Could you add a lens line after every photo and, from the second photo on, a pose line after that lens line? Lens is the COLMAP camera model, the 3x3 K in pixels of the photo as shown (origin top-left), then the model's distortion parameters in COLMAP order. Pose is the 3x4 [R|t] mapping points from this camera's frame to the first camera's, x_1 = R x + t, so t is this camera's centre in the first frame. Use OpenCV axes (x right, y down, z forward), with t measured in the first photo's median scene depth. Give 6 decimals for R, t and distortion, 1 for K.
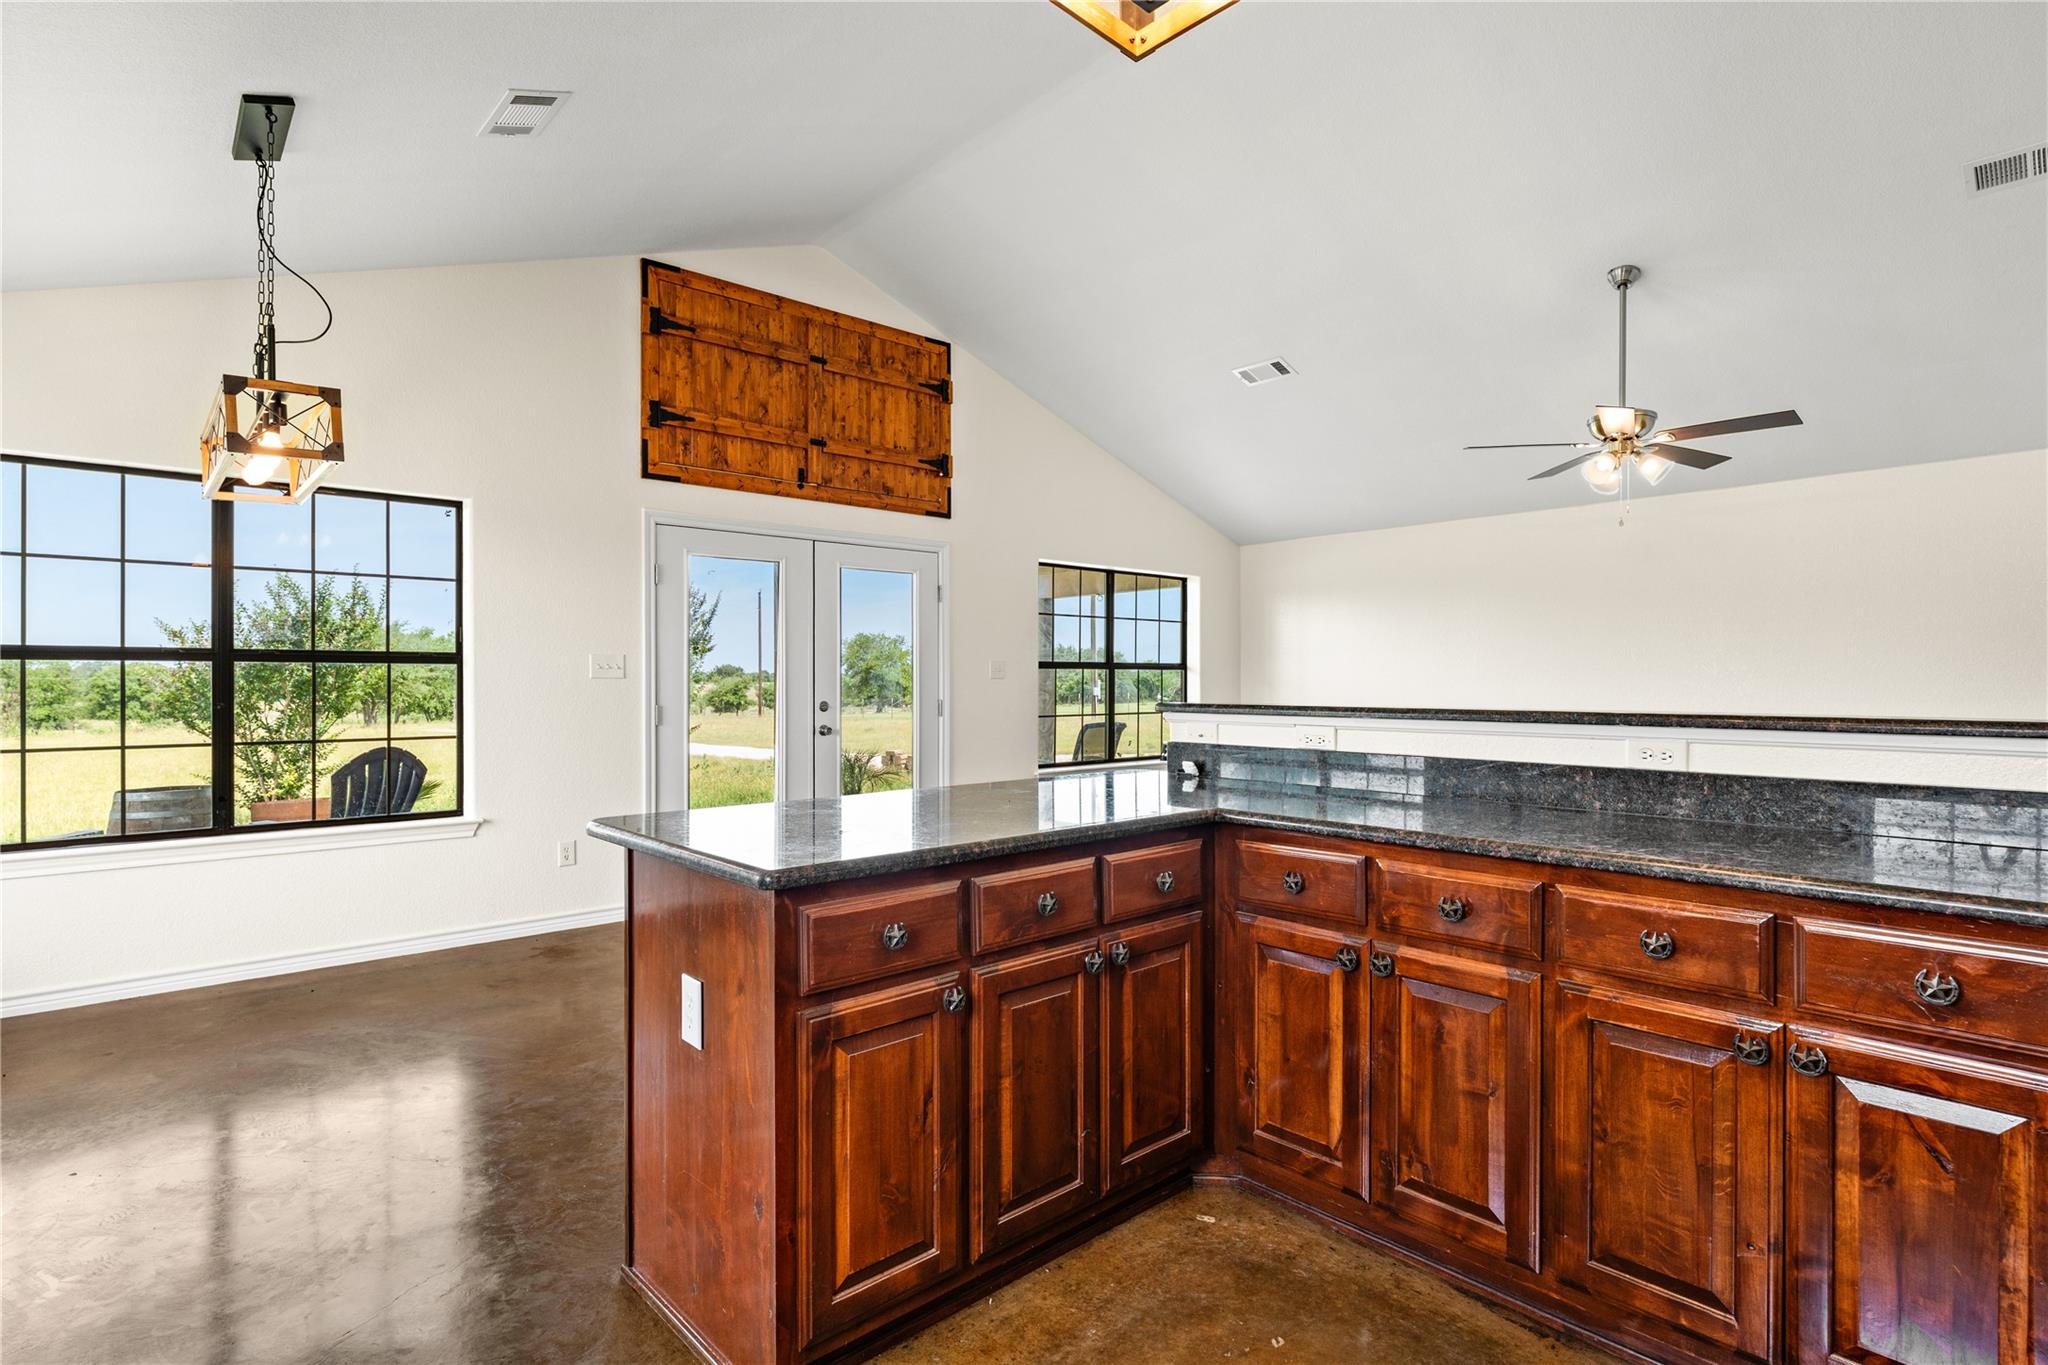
lens RADIAL K [[1012.9, 0, 1024.9], [0, 1012.9, 682.6], [0, 0, 1]] dist [-0.001317, -0.000081]
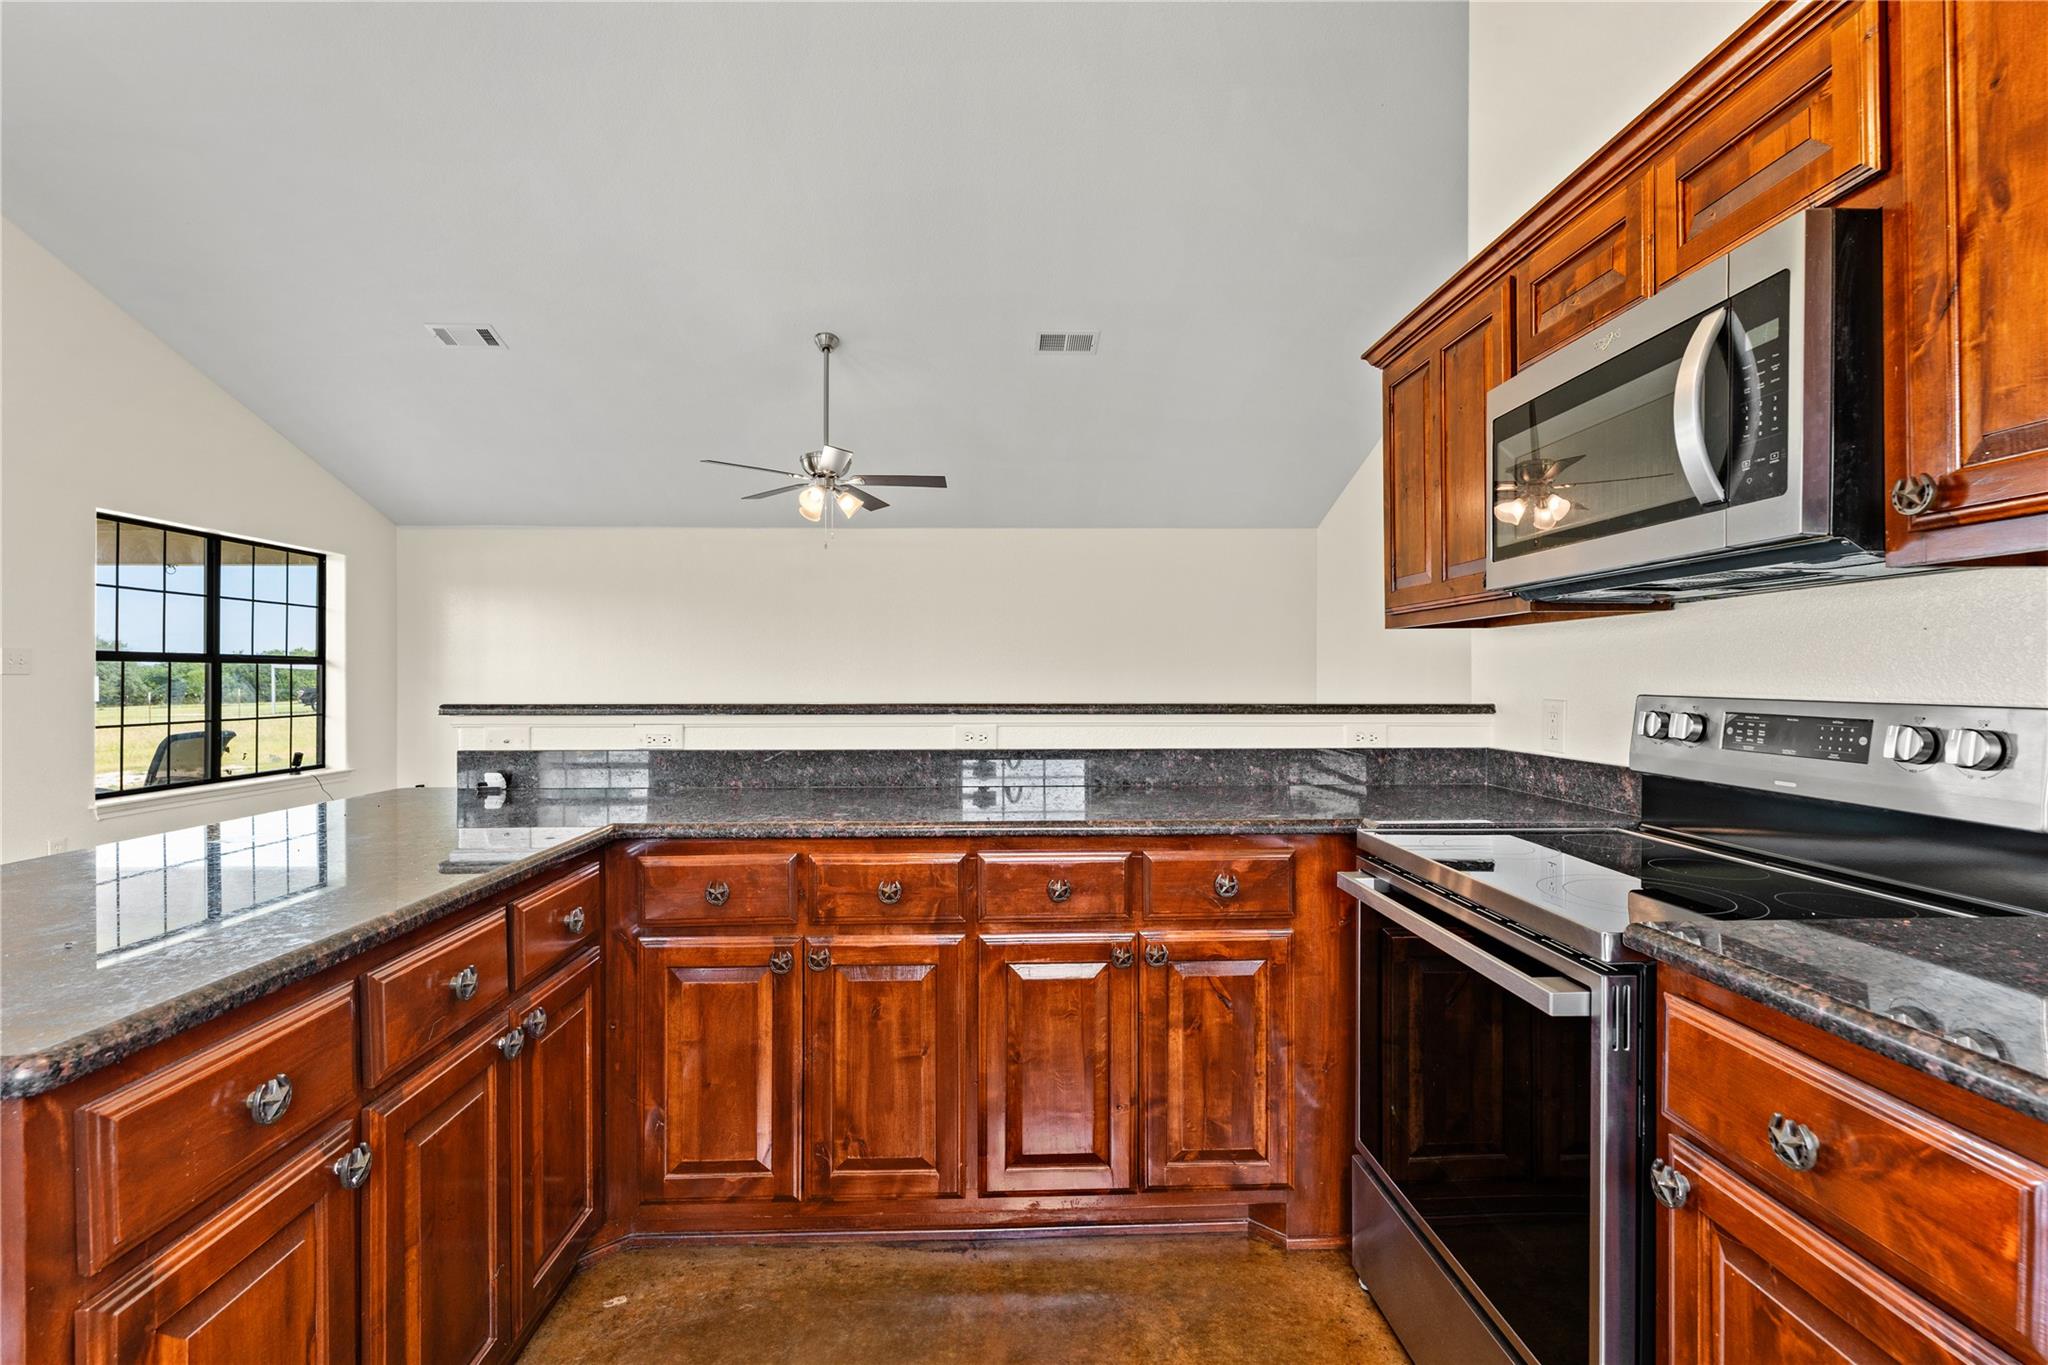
lens RADIAL K [[922.0, 0, 1026.9], [0, 922.0, 677.3], [0, 0, 1]] dist [-0.003245, 0.000113]
pose [[0.639902, -0.000338, 0.768457, -0.217350], [0.001696, 0.999998, -0.000972, -0.000536], [-0.768455, 0.001926, 0.639901, 0.250918]]
